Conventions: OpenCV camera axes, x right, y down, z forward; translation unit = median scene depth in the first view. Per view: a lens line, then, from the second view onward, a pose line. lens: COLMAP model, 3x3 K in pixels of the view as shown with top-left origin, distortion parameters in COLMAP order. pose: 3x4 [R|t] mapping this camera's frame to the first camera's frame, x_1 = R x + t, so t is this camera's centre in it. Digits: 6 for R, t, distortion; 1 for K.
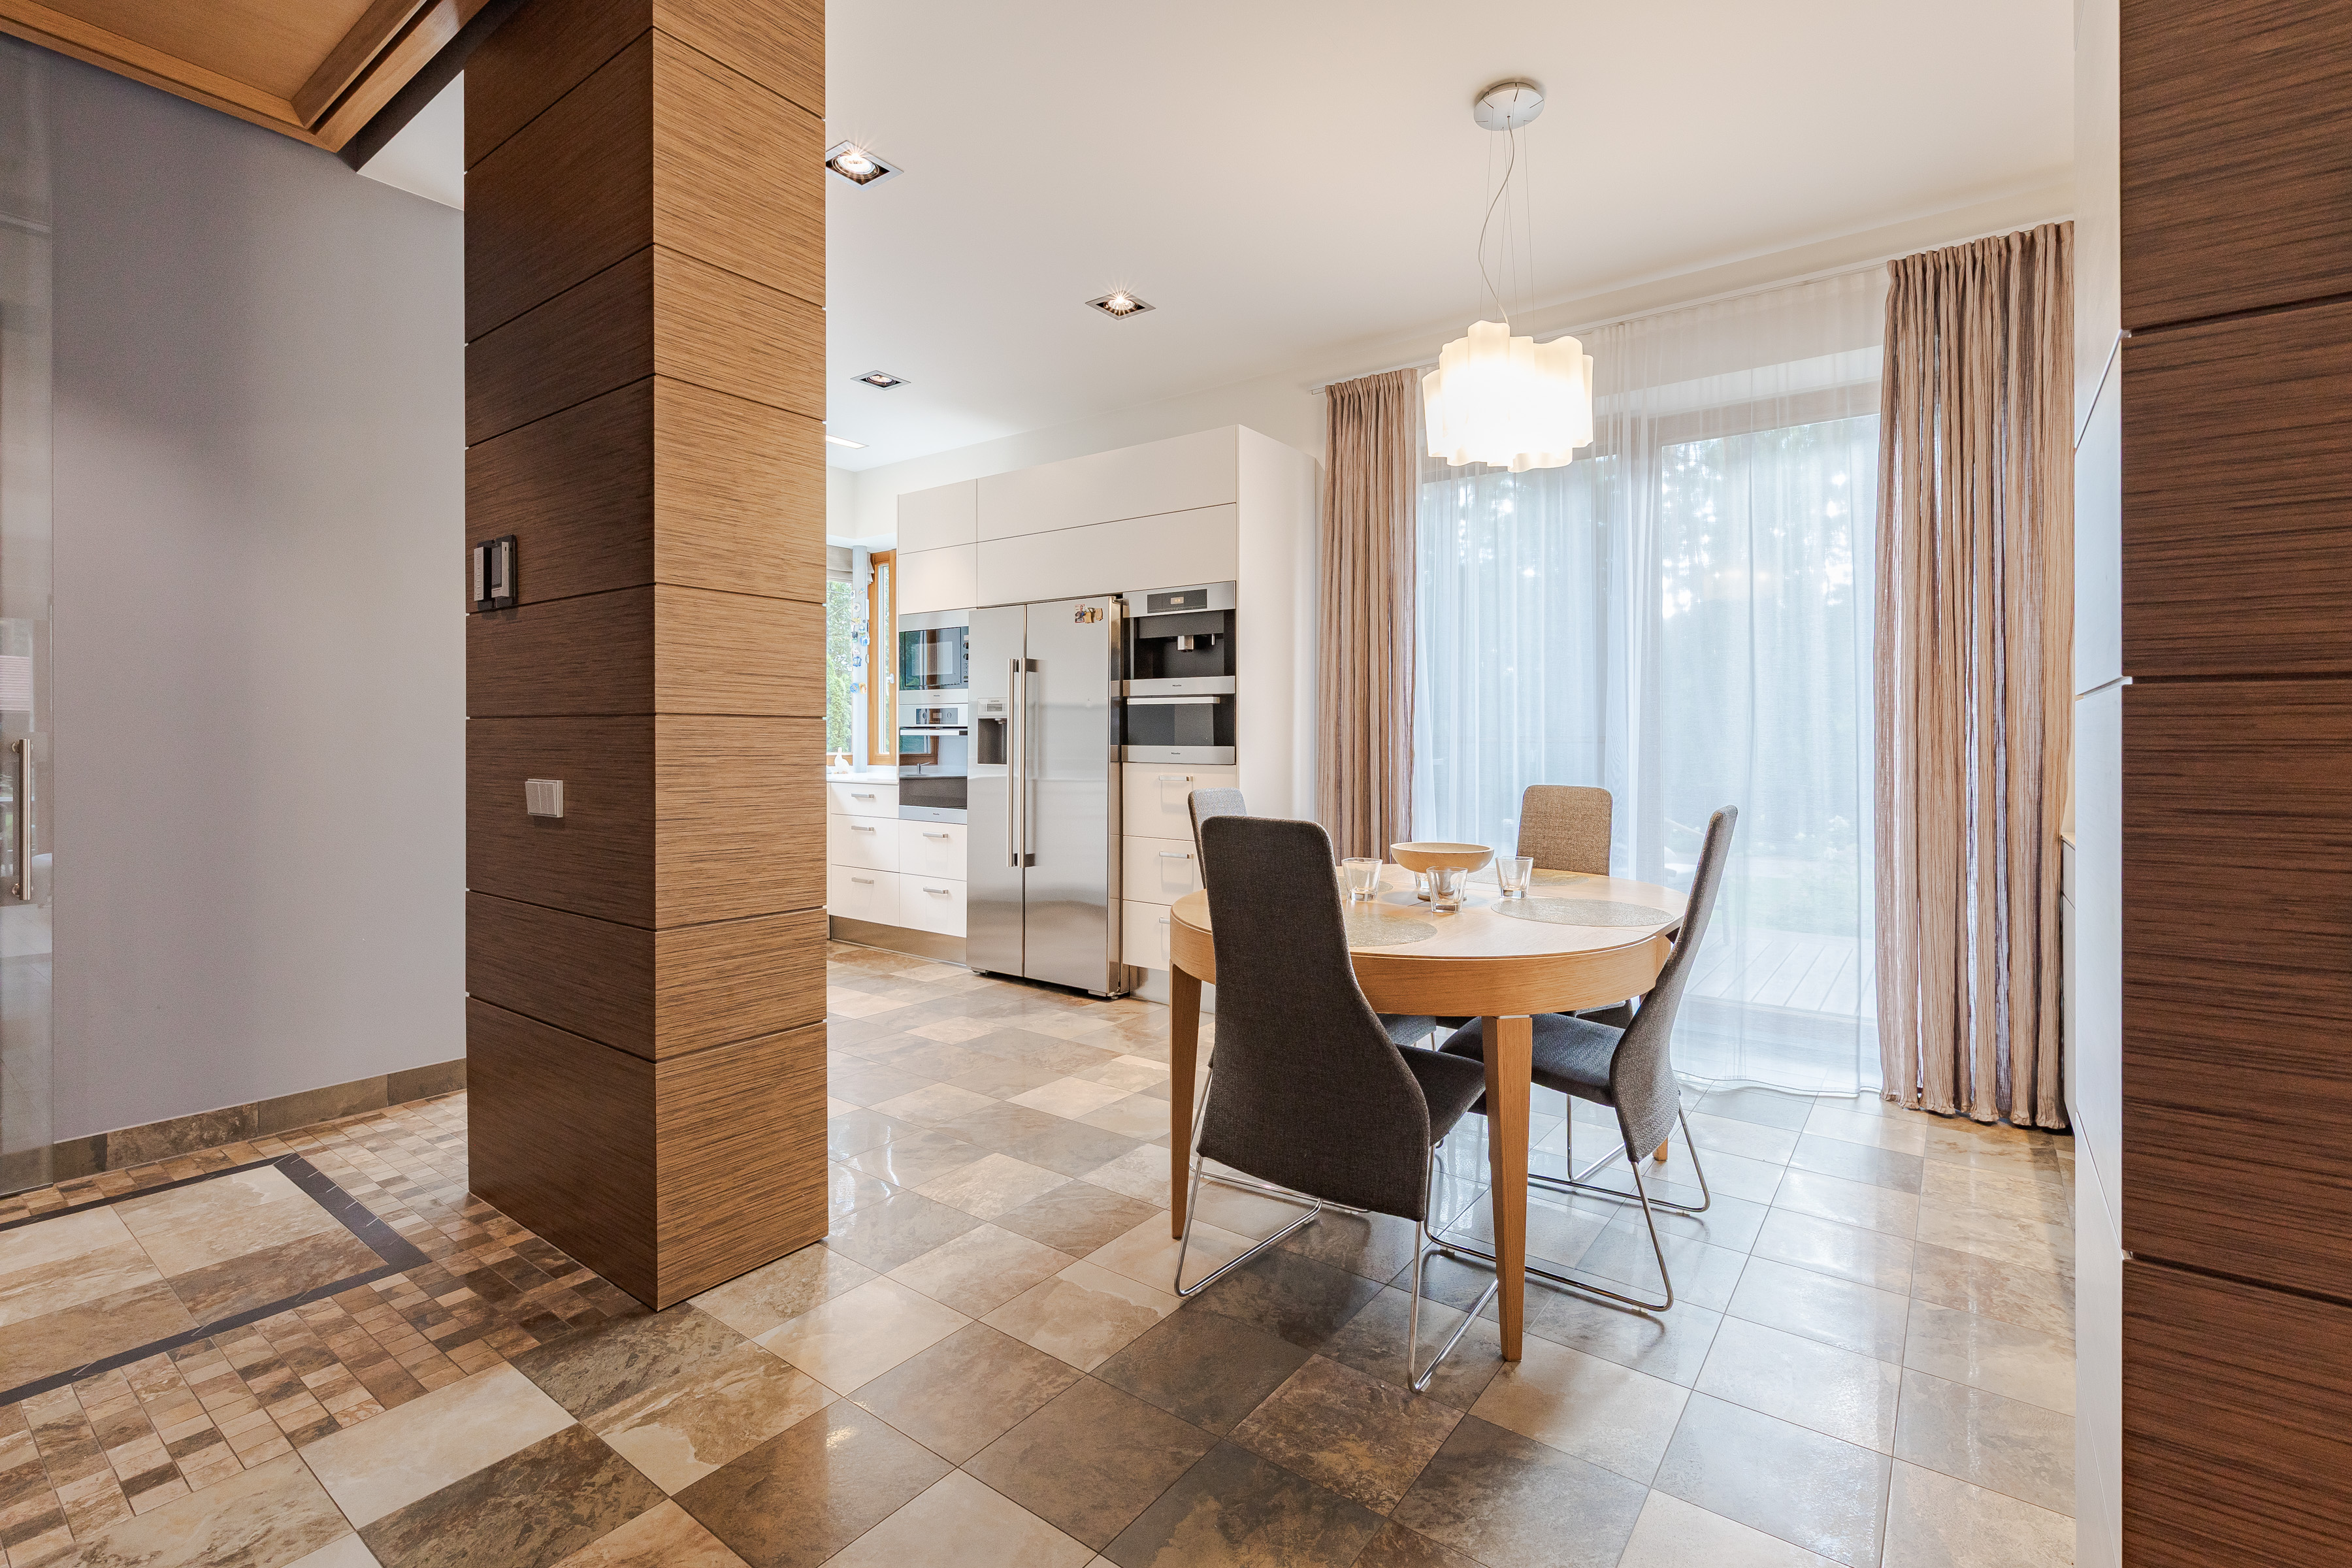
lens RADIAL K [[1014.1, 0, 1213.4], [0, 1014.1, 747.0], [0, 0, 1]] dist [0.006130, -0.001954]
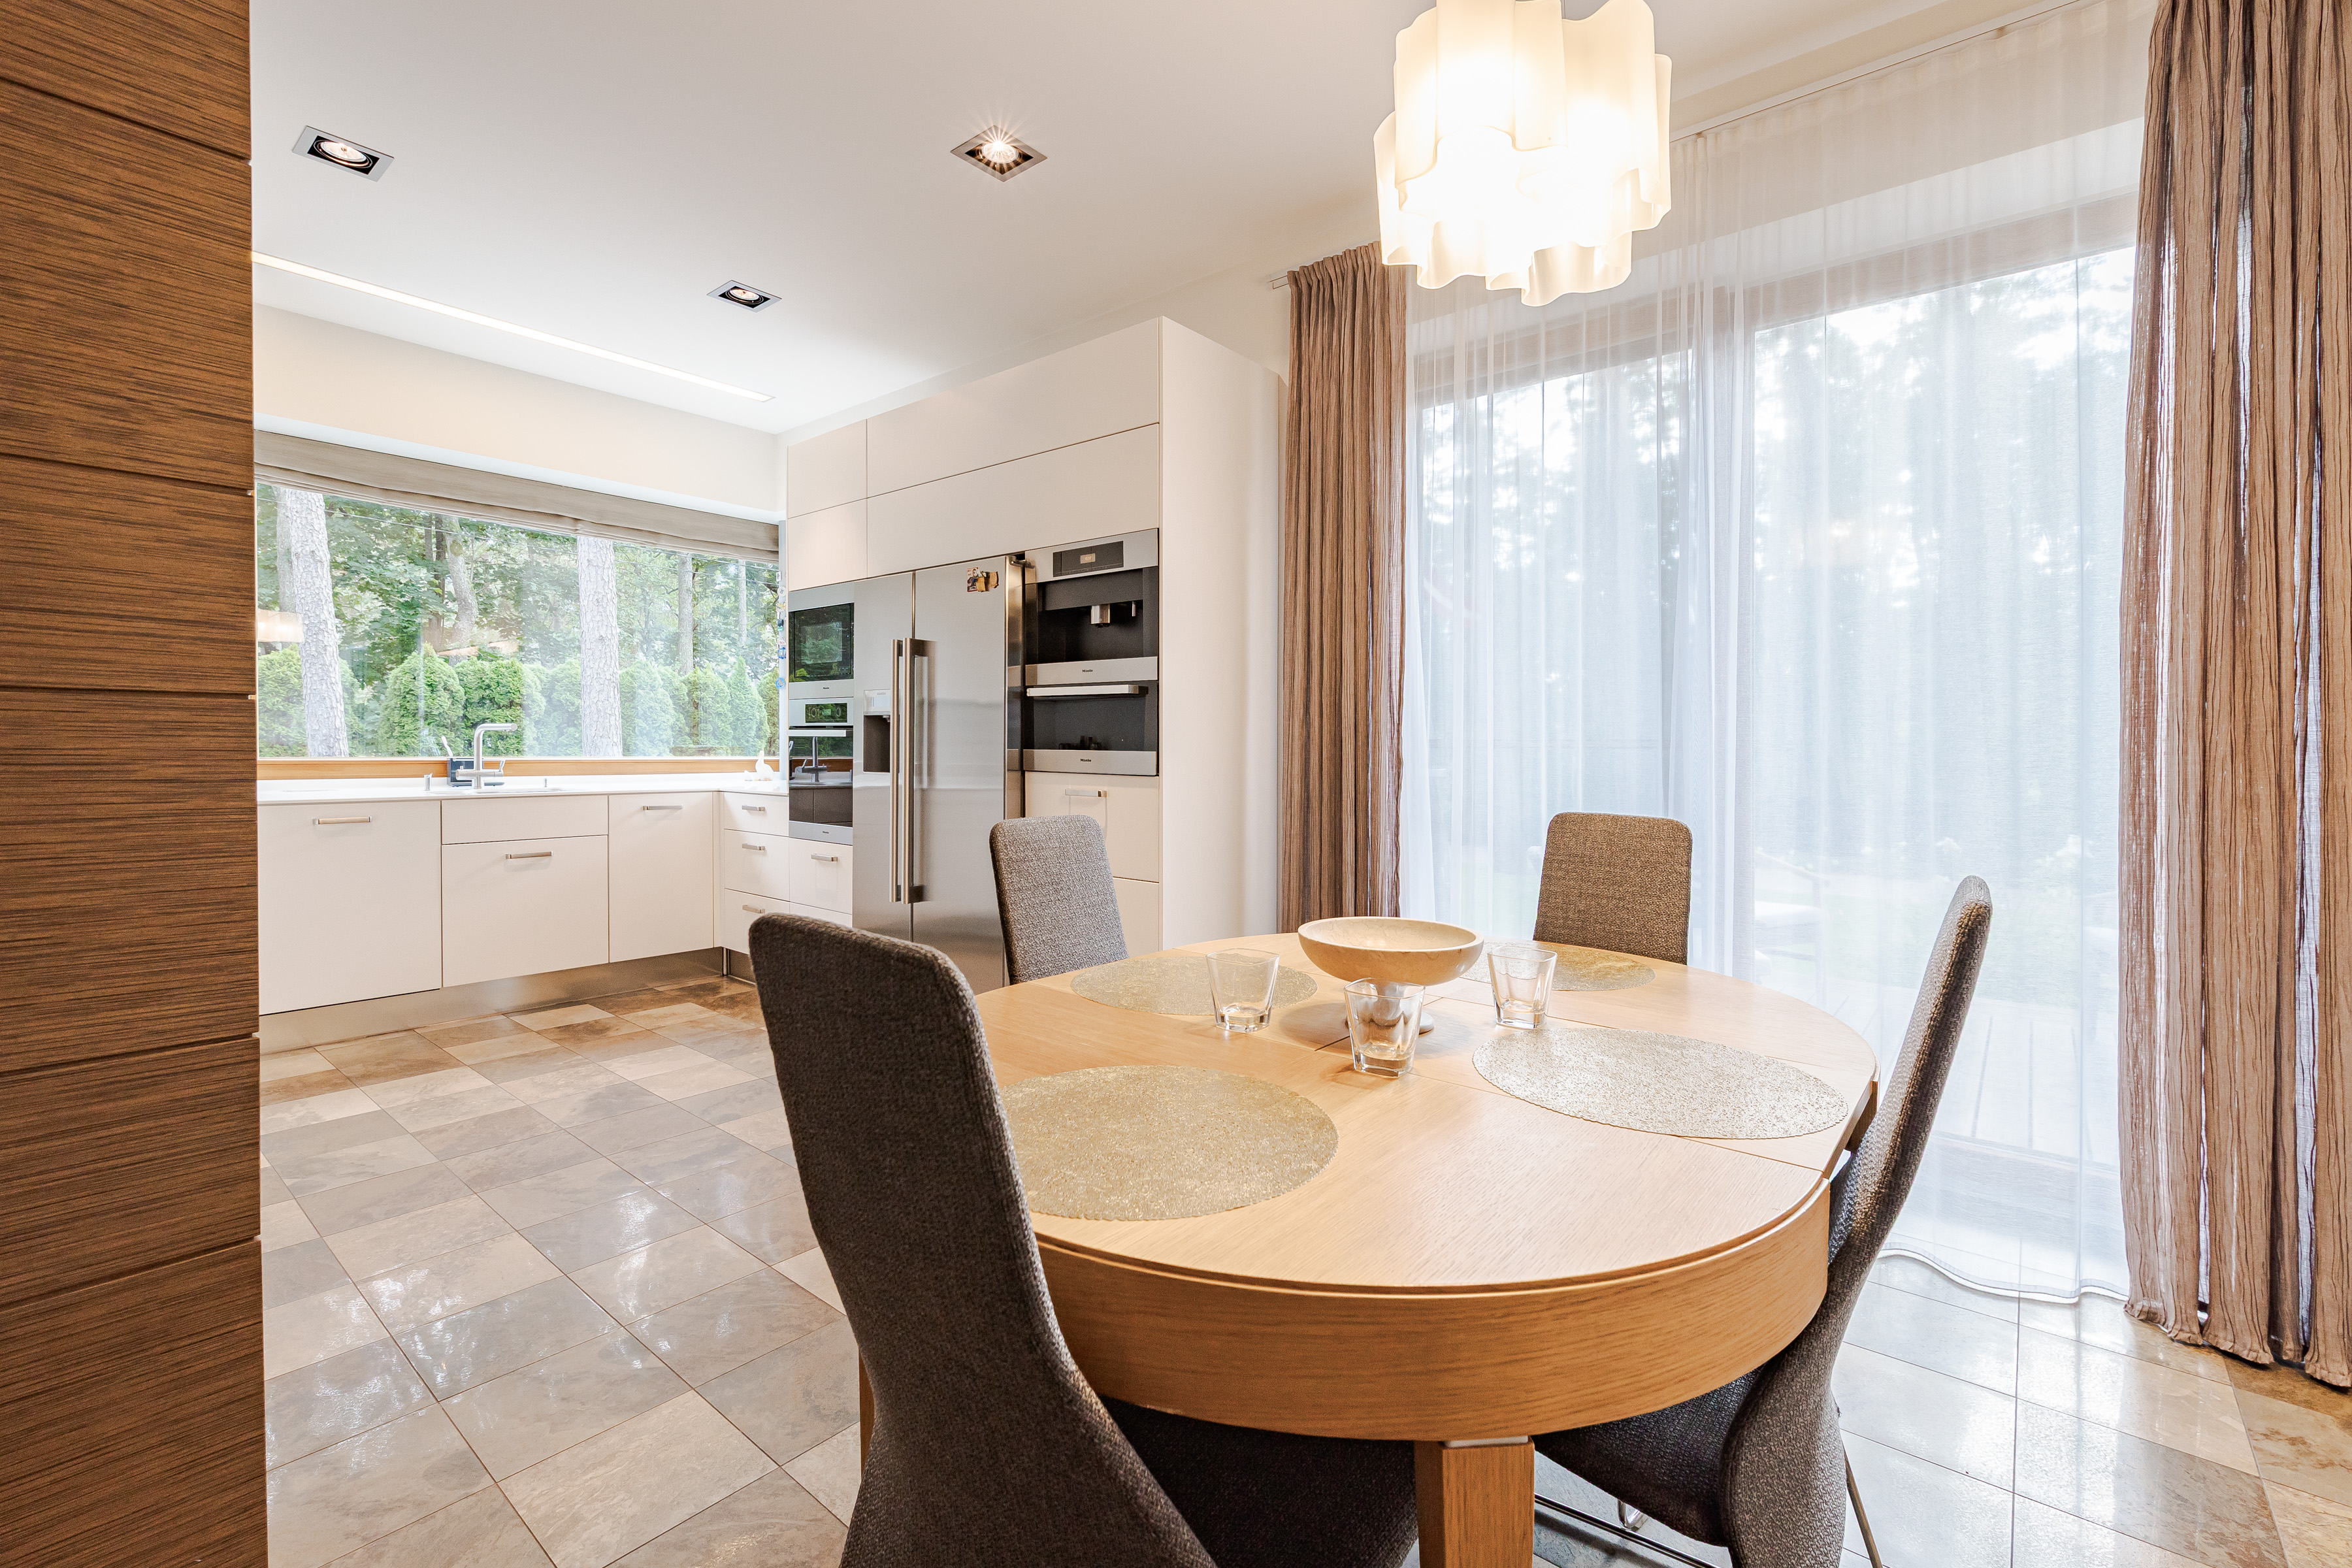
lens RADIAL K [[1014.1, 0, 1176.3], [0, 1014.1, 751.3], [0, 0, 1]] dist [0.006130, -0.001954]
pose [[0.997545, 0.004308, -0.069894, 0.091660], [-0.004360, 0.999990, -0.000585, -0.000215], [0.069891, 0.000889, 0.997554, 0.271791]]
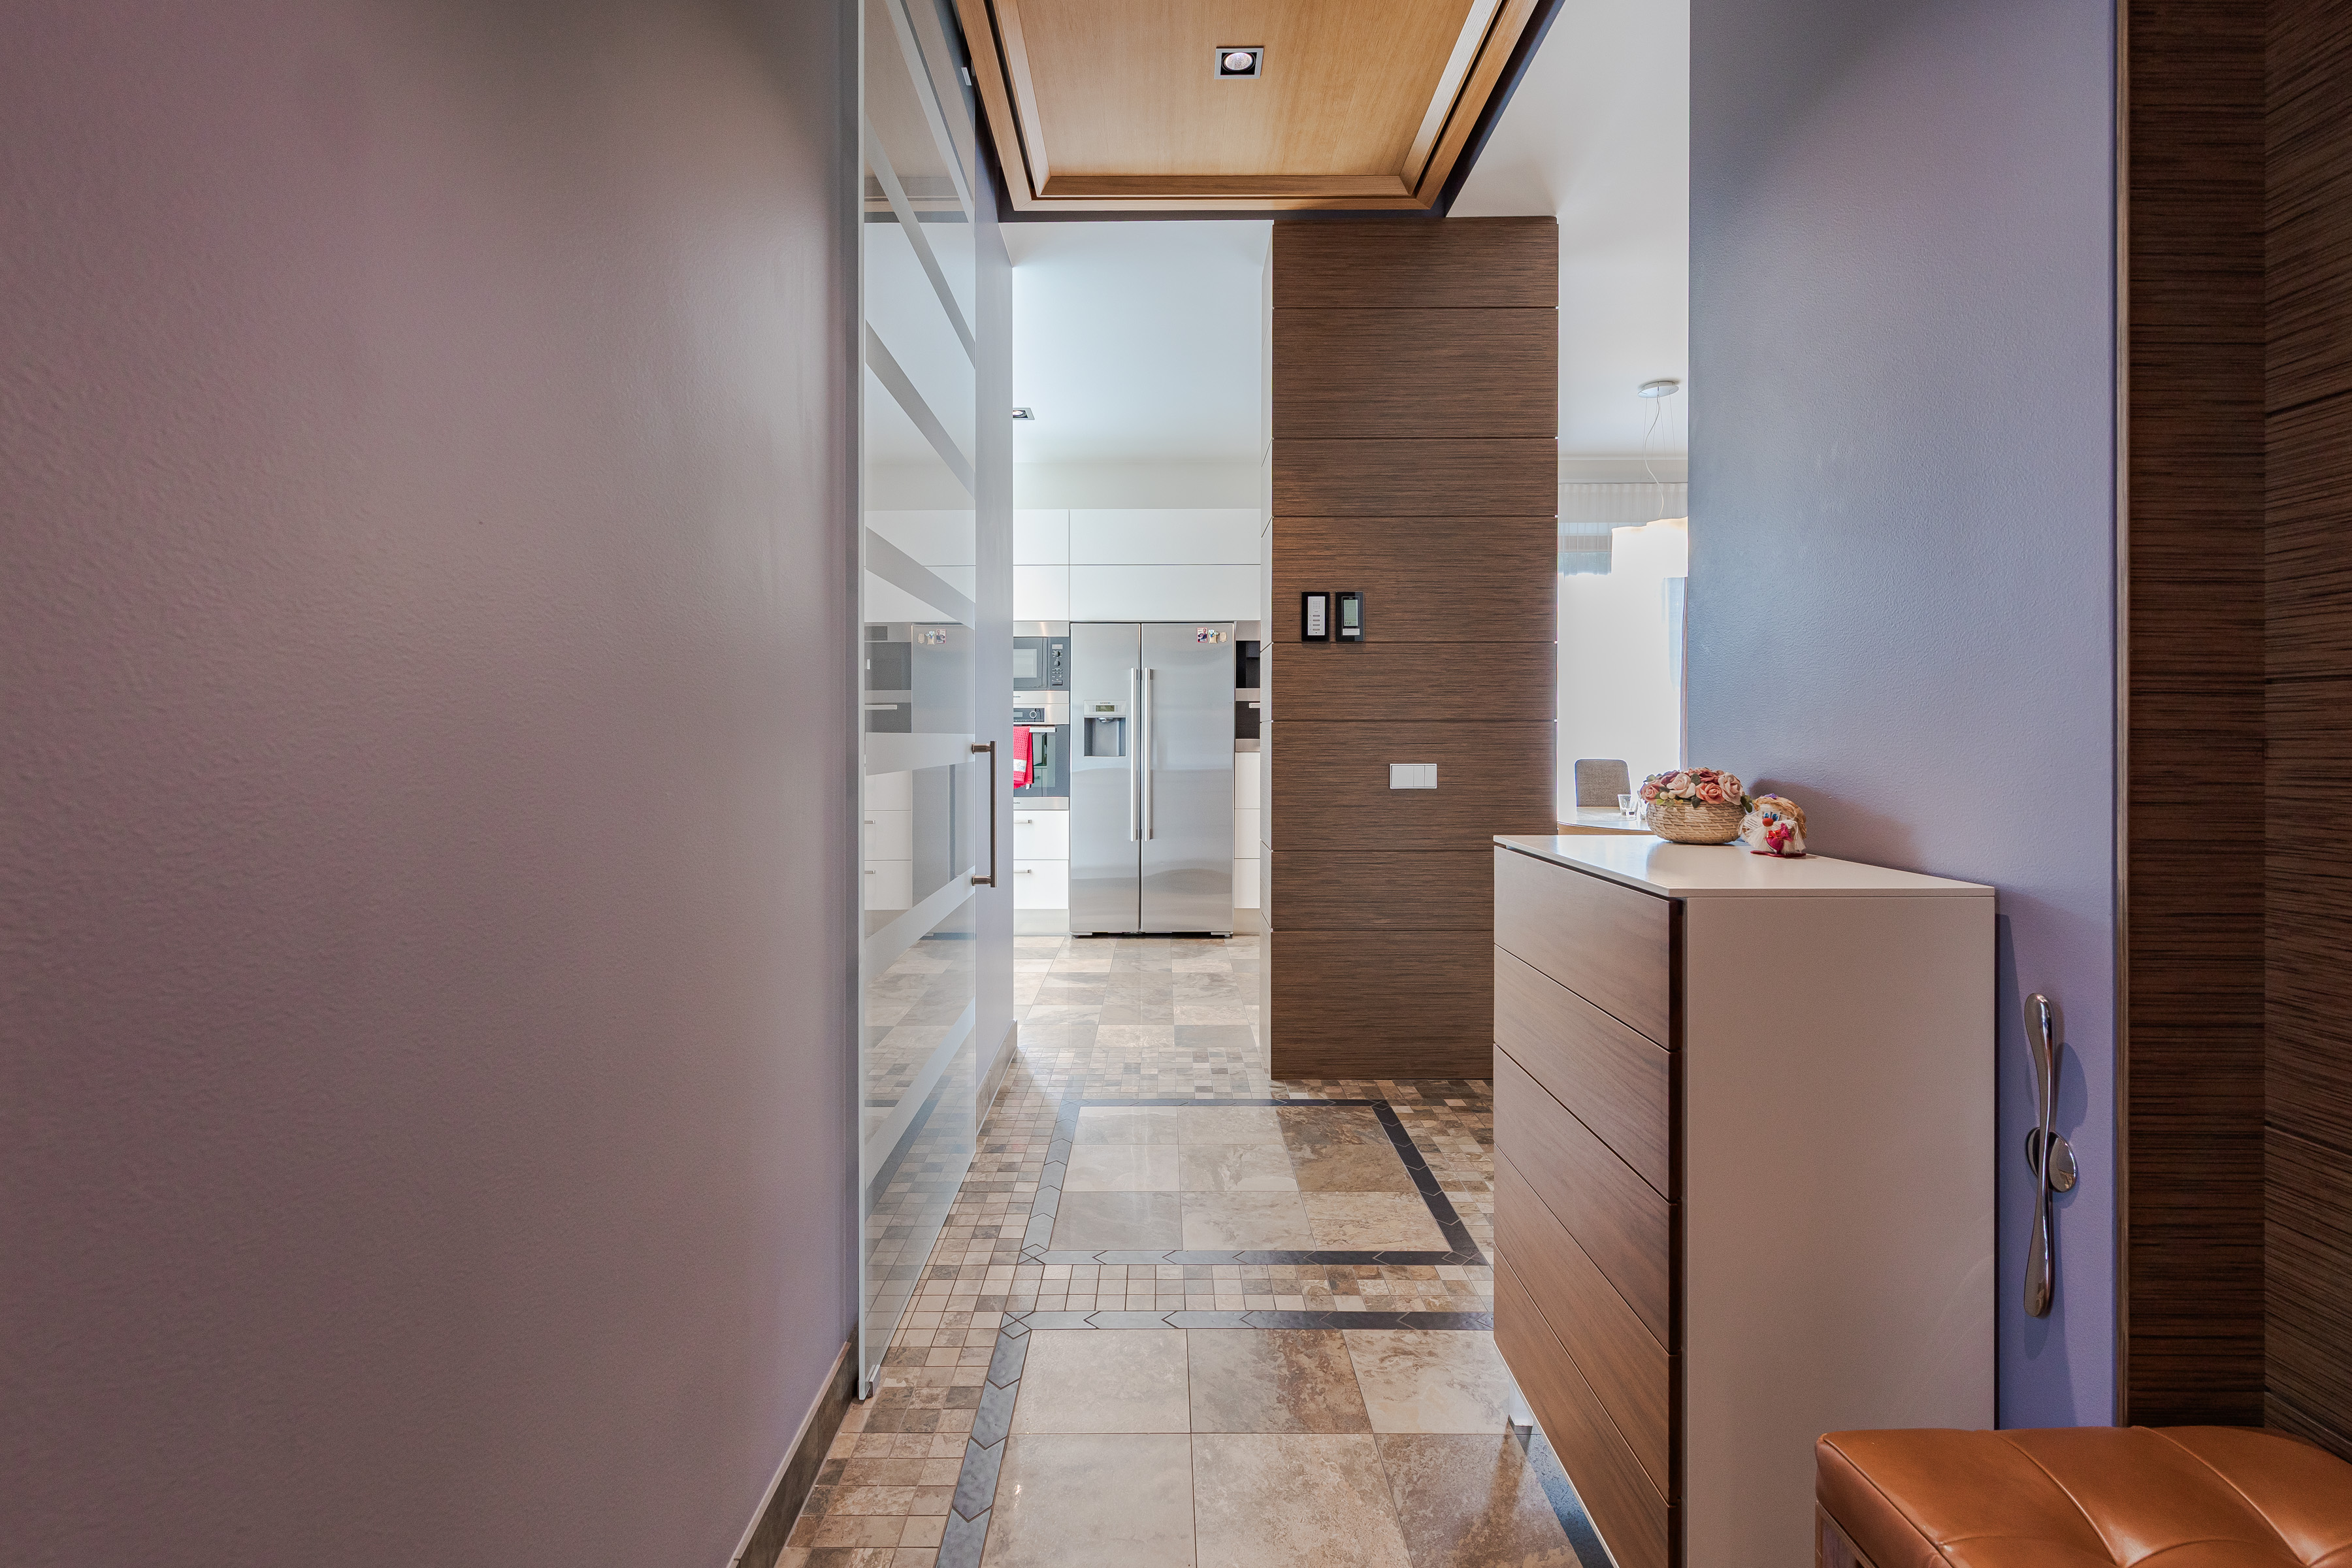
lens RADIAL K [[1014.1, 0, 1173.6], [0, 1014.1, 769.0], [0, 0, 1]] dist [0.006130, -0.001954]
pose [[0.806608, -0.018231, 0.590806, -1.013026], [0.005141, 0.999703, 0.023829, 0.006649], [-0.591065, -0.016183, 0.806462, 0.025691]]
